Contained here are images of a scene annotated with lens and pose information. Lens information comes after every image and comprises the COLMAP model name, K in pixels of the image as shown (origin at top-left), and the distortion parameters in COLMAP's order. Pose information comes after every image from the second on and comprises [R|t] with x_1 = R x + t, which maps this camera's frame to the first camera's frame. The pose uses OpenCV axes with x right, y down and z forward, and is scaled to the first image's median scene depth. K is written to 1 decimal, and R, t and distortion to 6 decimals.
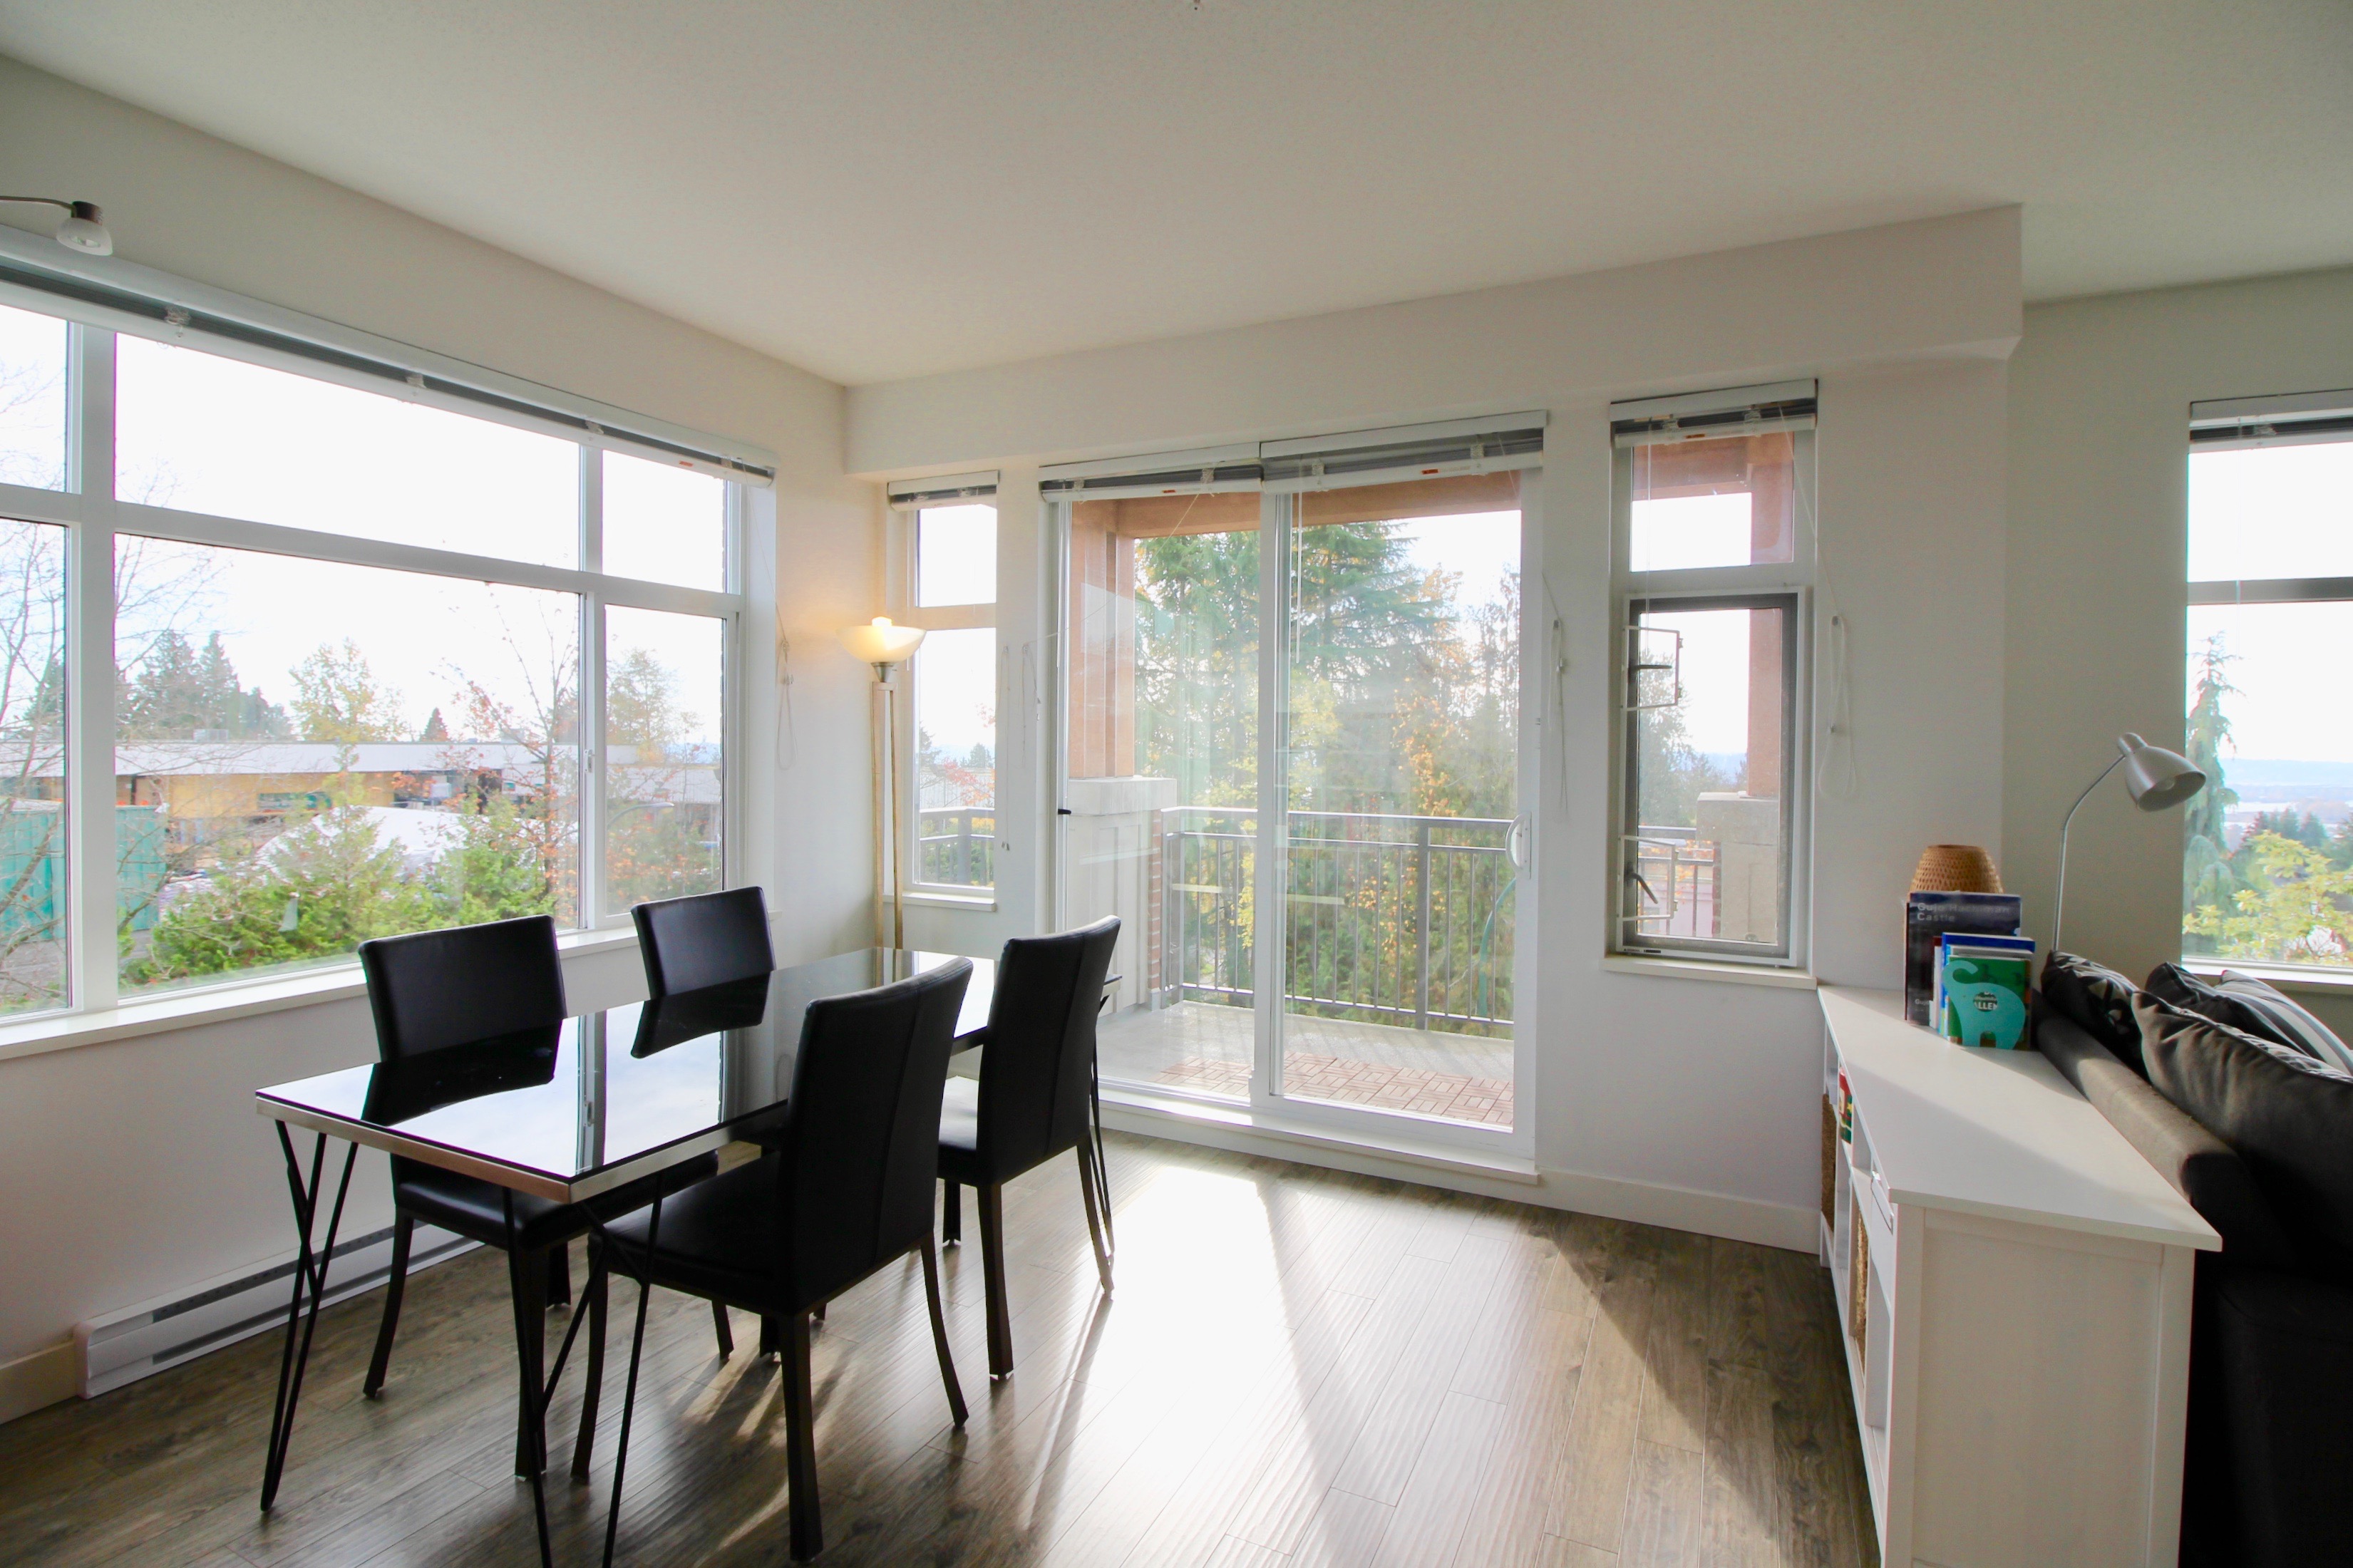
lens RADIAL K [[1134.6, 0, 1181.0], [0, 1134.6, 757.9], [0, 0, 1]] dist [-0.001277, -0.014521]
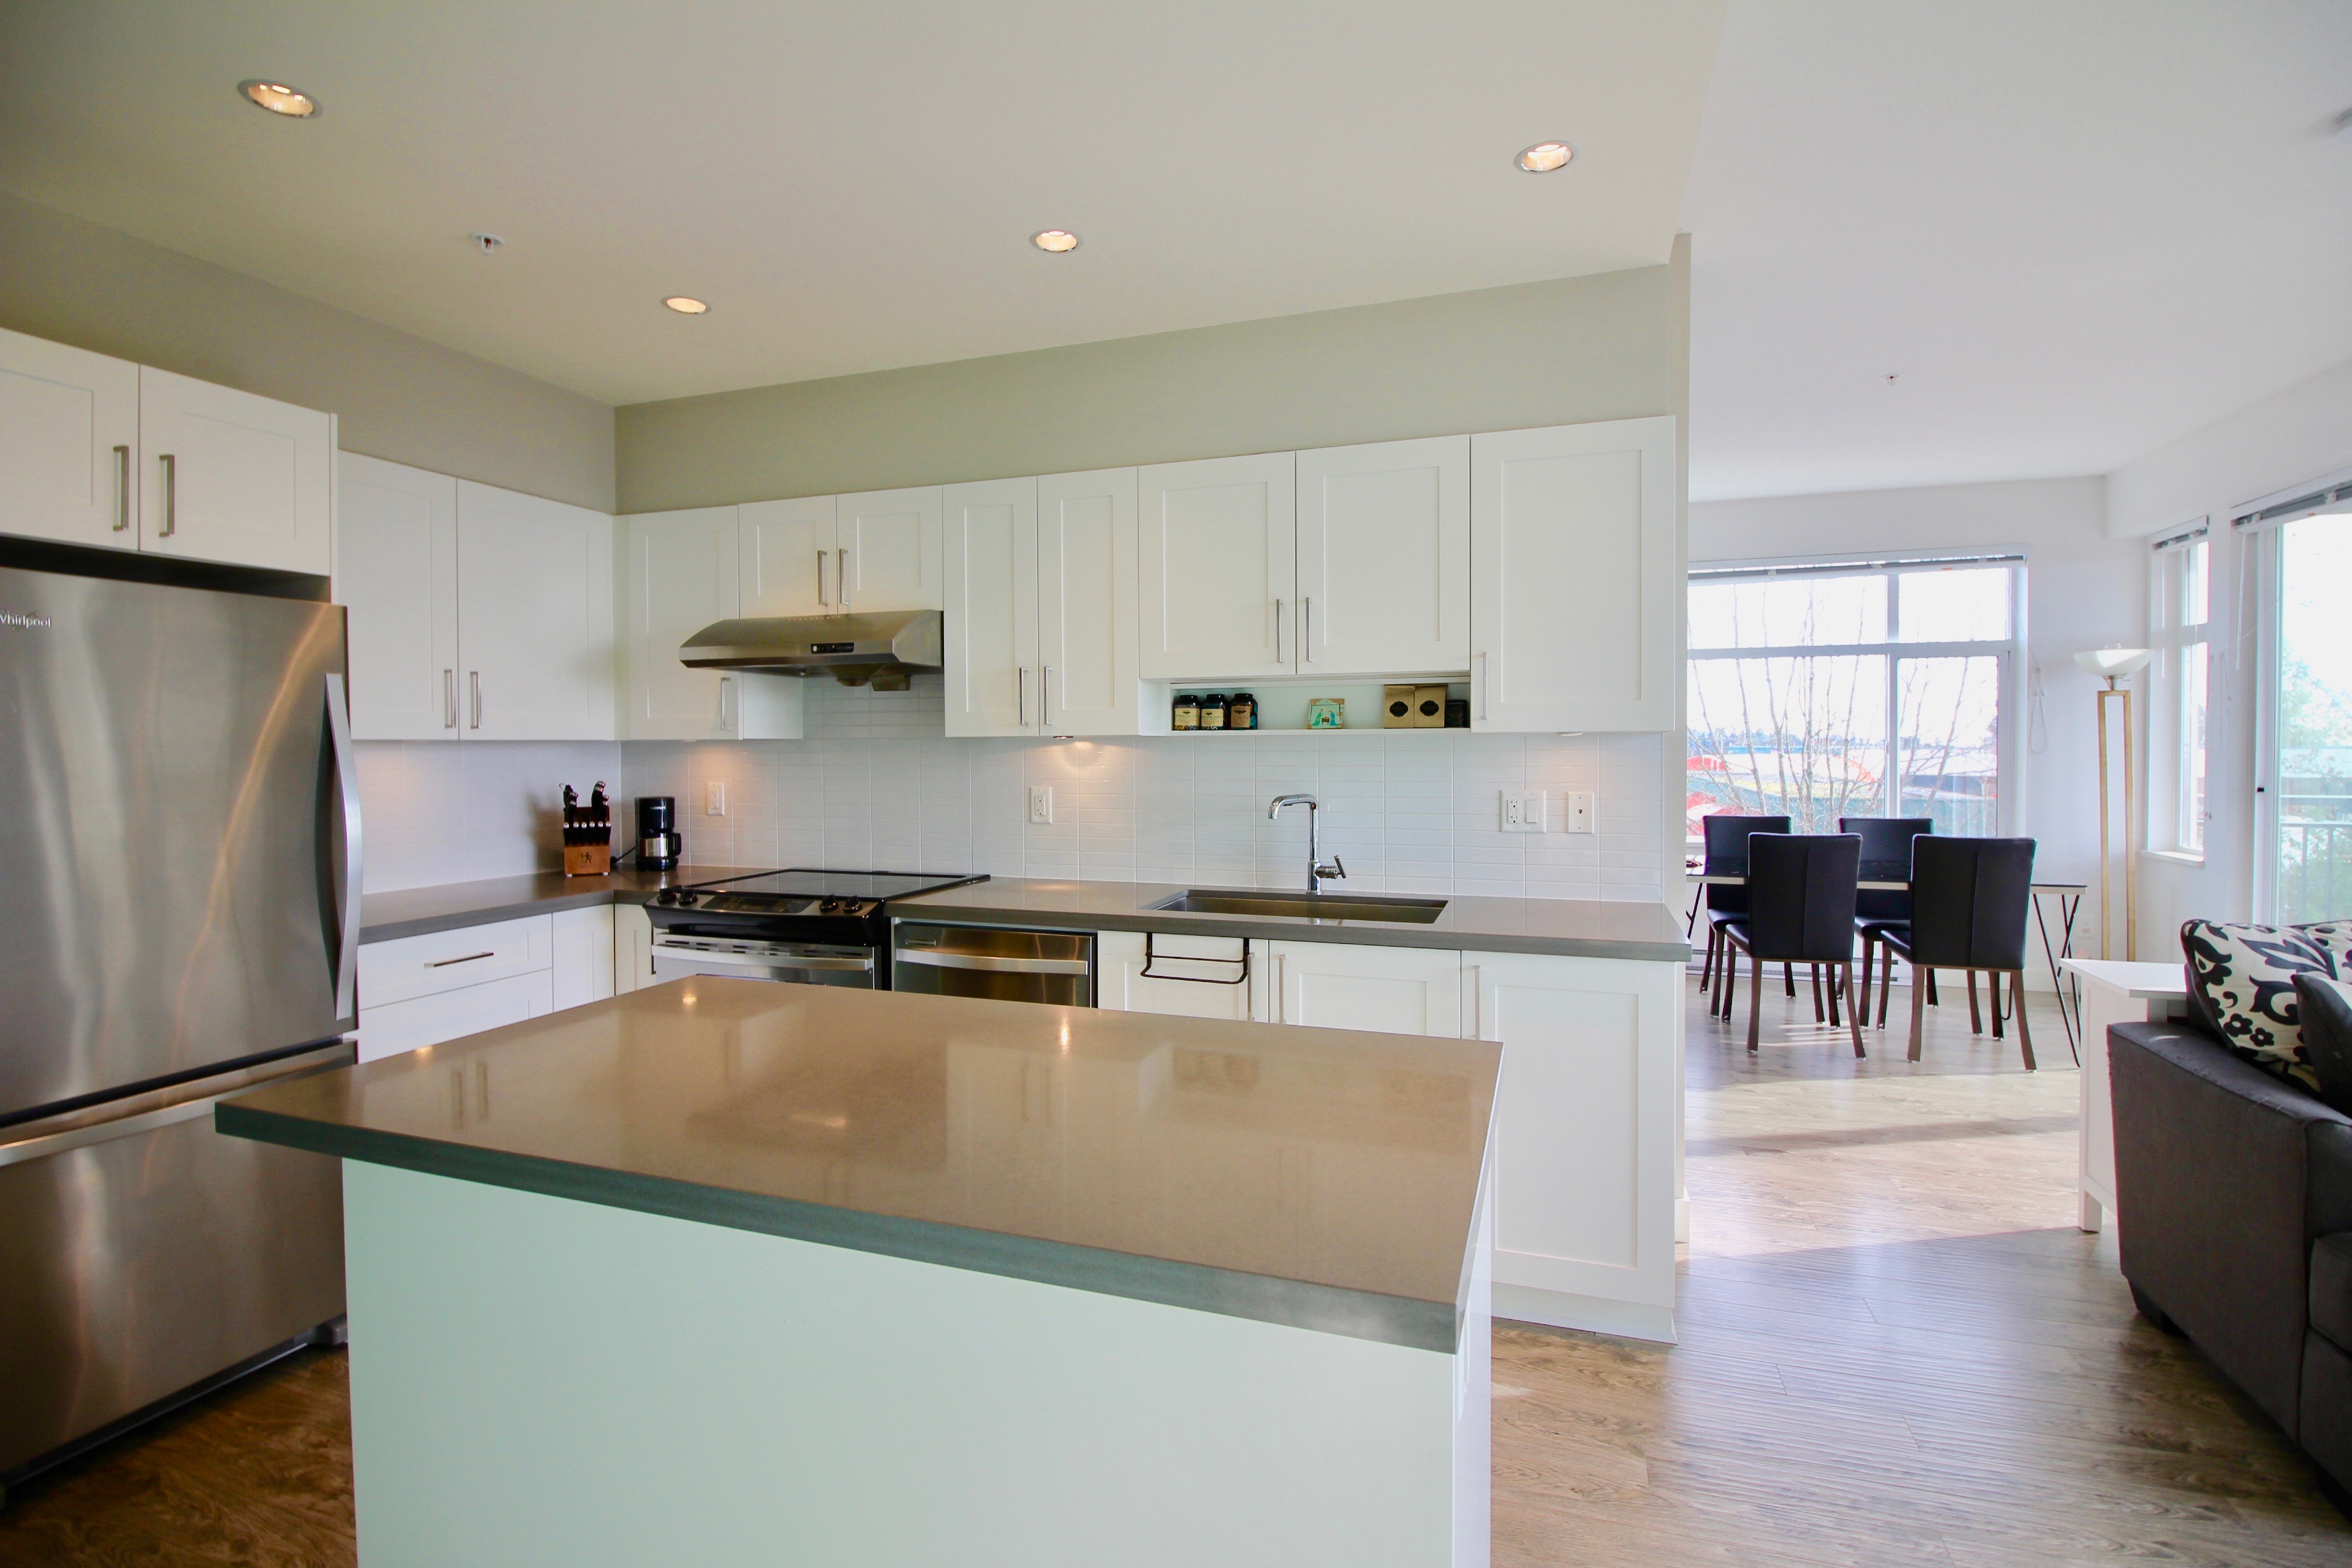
lens RADIAL K [[1089.8, 0, 1172.1], [0, 1089.8, 758.8], [0, 0, 1]] dist [-0.000263, -0.011762]
pose [[0.115553, 0.002068, -0.993299, 1.169060], [-0.007353, 0.999972, 0.001227, 0.028596], [0.993274, 0.007162, 0.115565, -0.354175]]
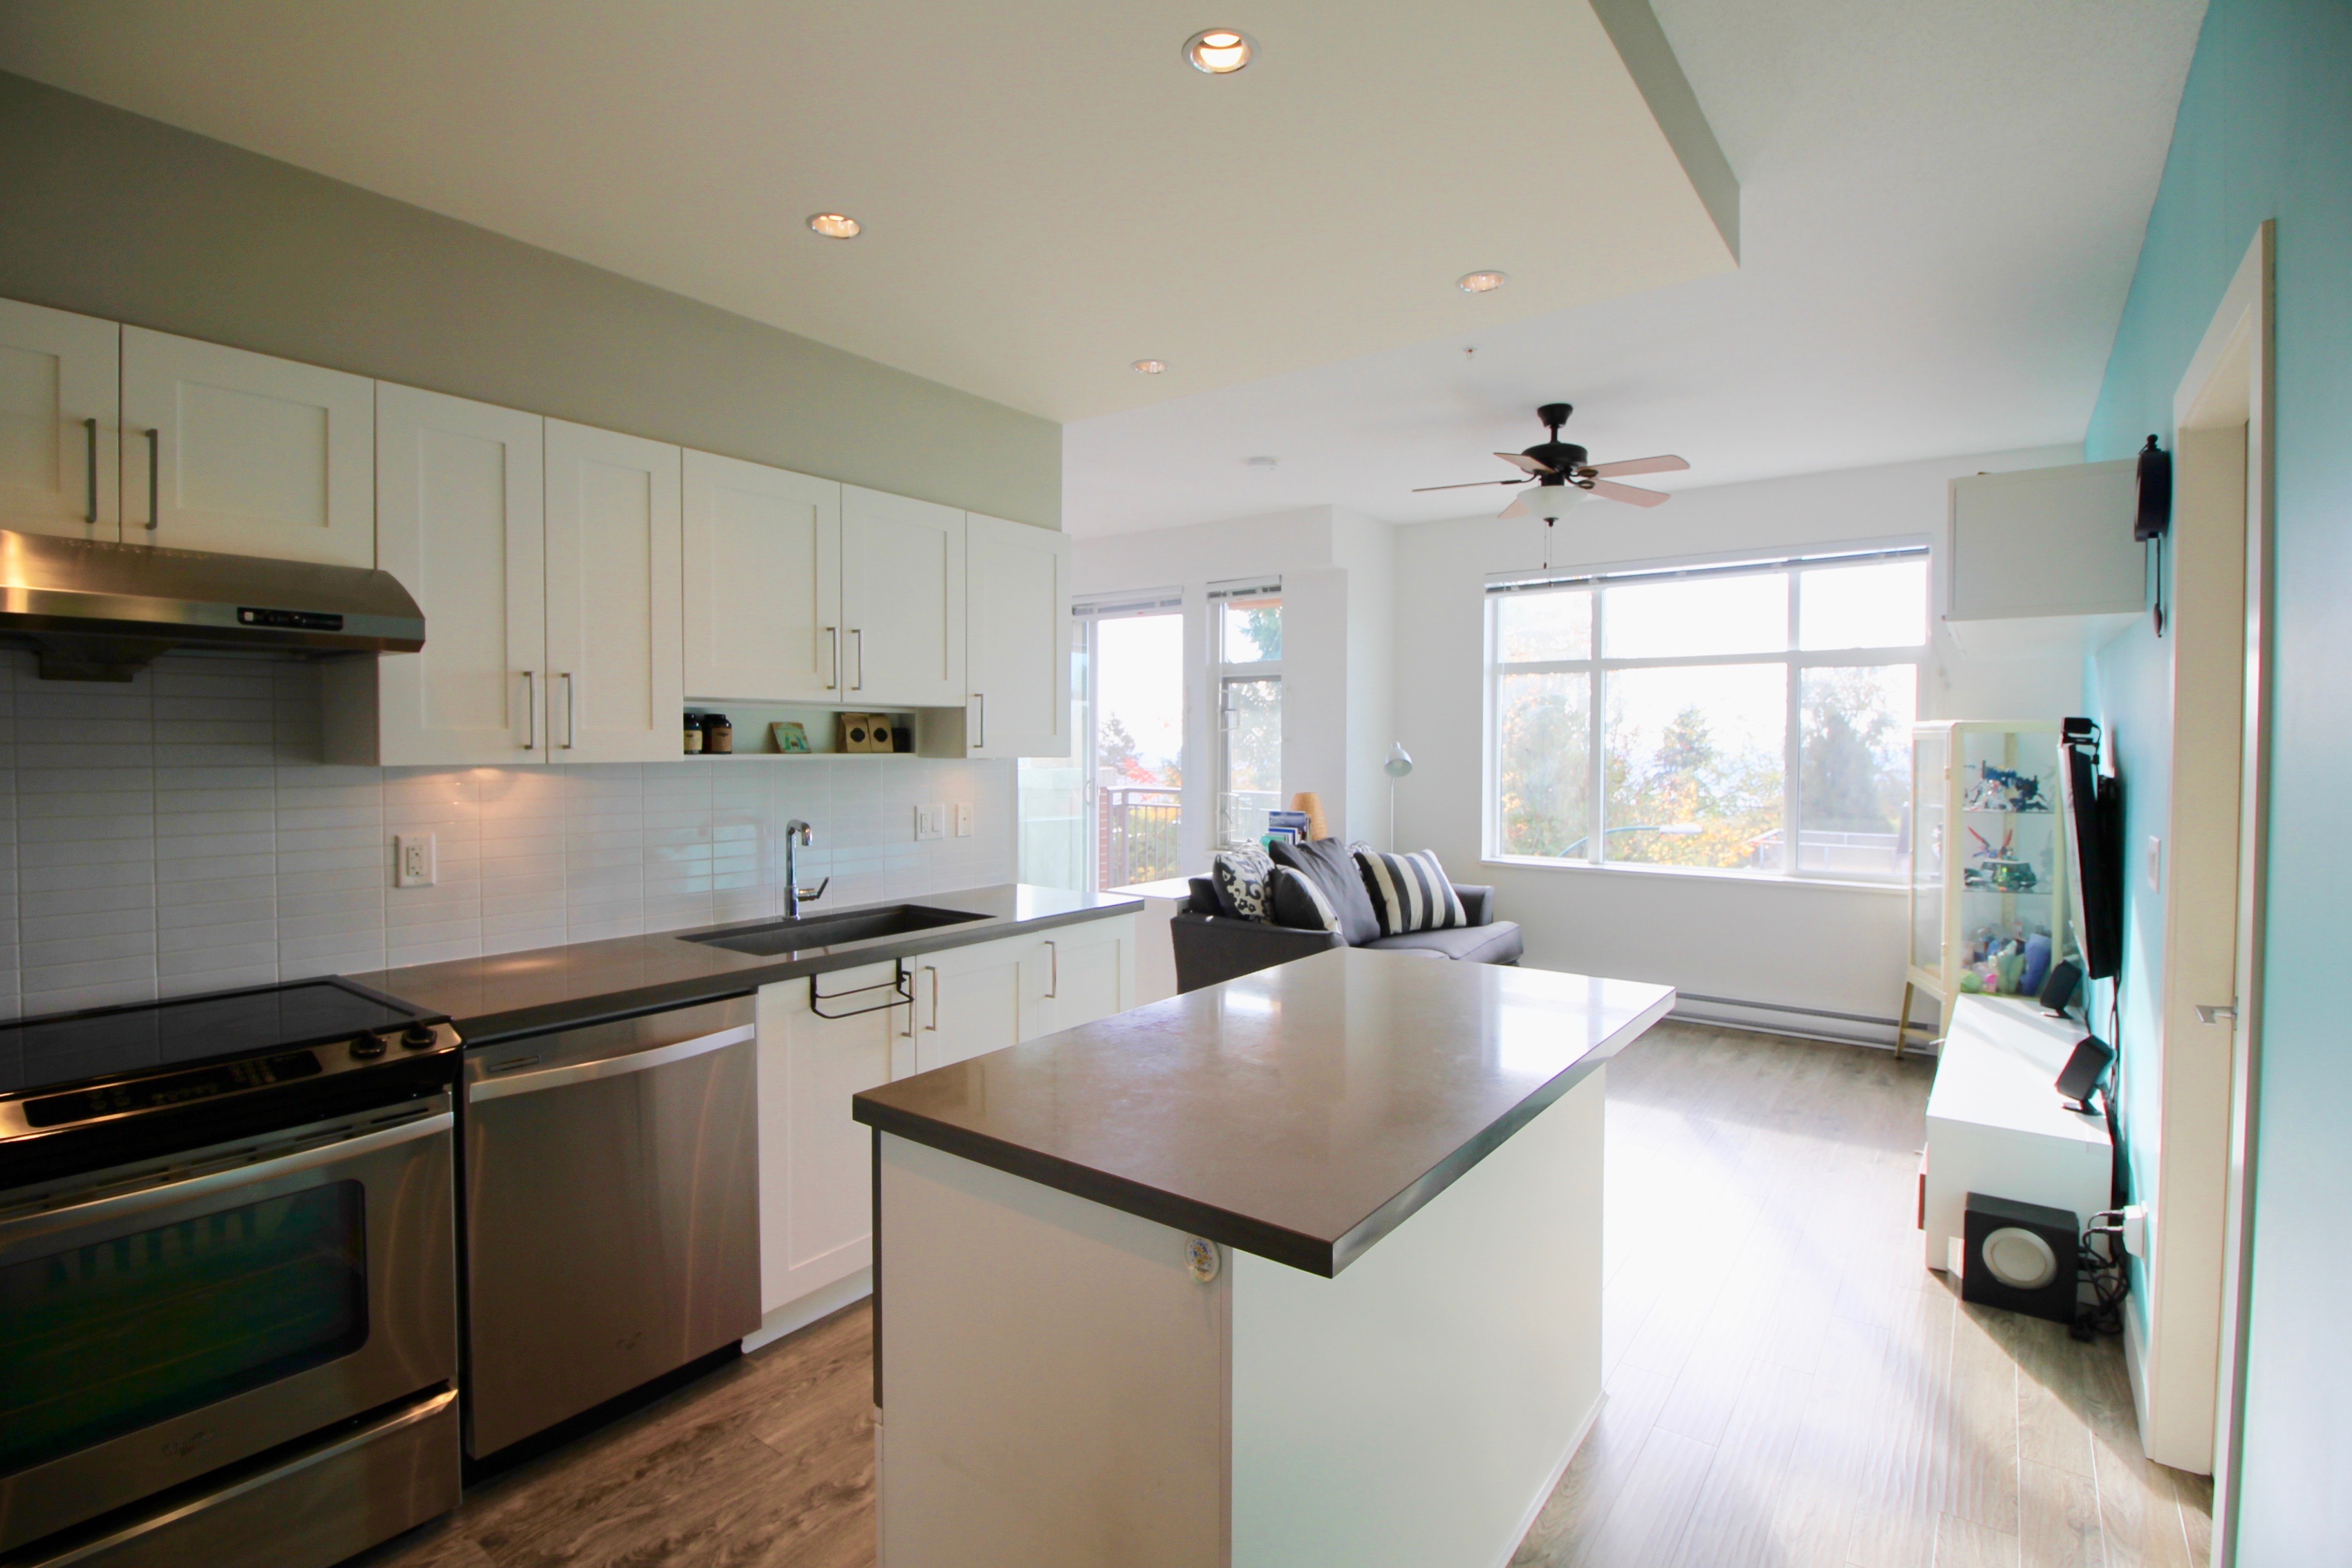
lens RADIAL K [[1115.5, 0, 1175.0], [0, 1115.5, 763.0], [0, 0, 1]] dist [-0.000501, -0.000595]
pose [[0.982178, -0.003020, -0.187926, 0.724606], [0.003941, 0.999982, 0.004525, 0.007013], [0.187909, -0.005185, 0.982173, -1.045302]]
